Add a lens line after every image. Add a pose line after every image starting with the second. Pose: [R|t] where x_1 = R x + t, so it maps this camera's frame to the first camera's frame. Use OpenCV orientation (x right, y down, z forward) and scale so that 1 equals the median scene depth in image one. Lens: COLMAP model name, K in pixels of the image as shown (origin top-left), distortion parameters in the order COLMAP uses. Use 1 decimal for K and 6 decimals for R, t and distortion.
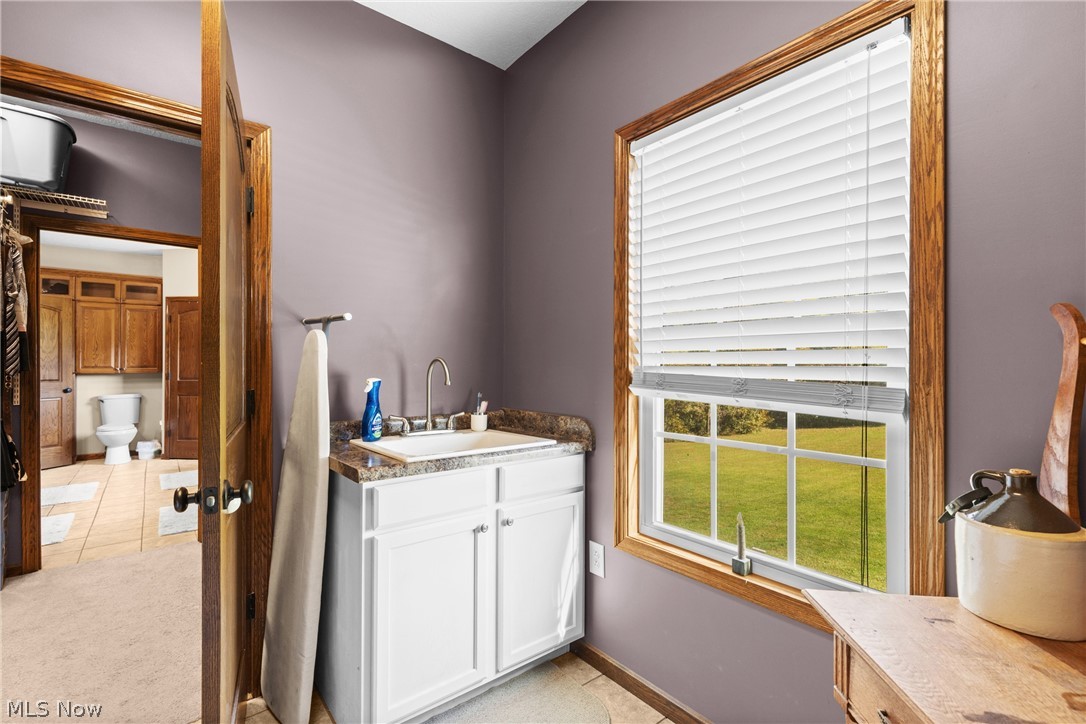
lens RADIAL K [[489.4, 0, 541.1], [0, 489.4, 365.6], [0, 0, 1]] dist [0.007911, 0.000283]
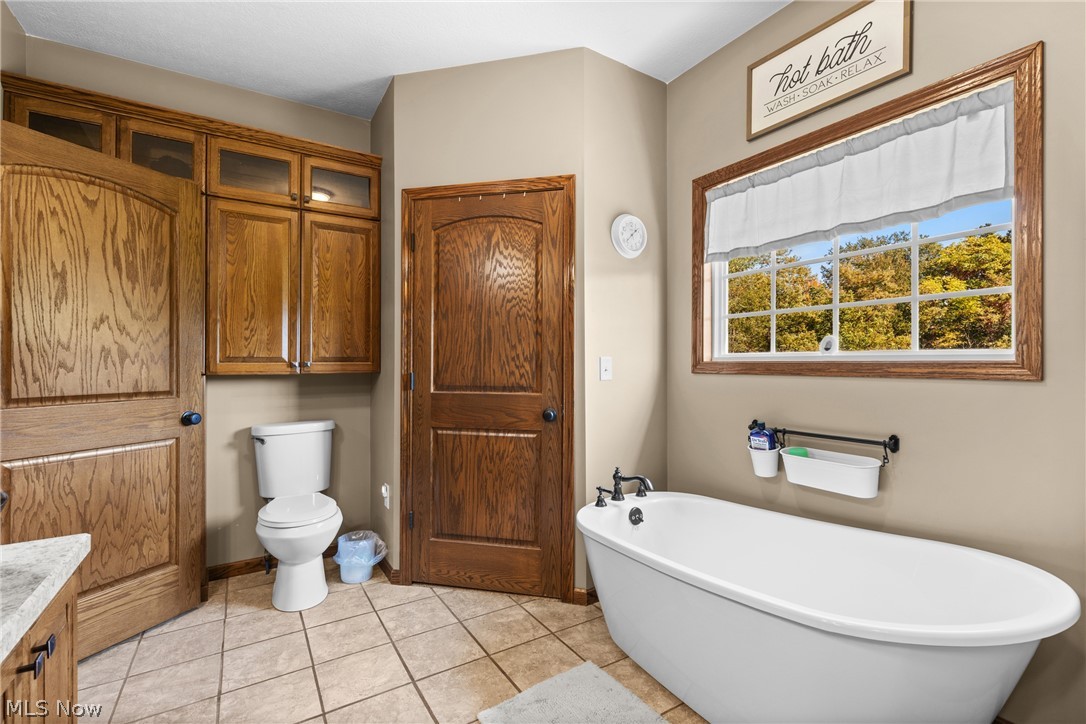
lens RADIAL K [[493.1, 0, 542.9], [0, 493.1, 365.4], [0, 0, 1]] dist [0.005489, 0.000297]
pose [[0.992942, -0.000216, -0.118598, -0.601909], [0.000014, 0.999999, -0.001707, 0.008535], [0.118598, 0.001693, 0.992941, 0.608507]]
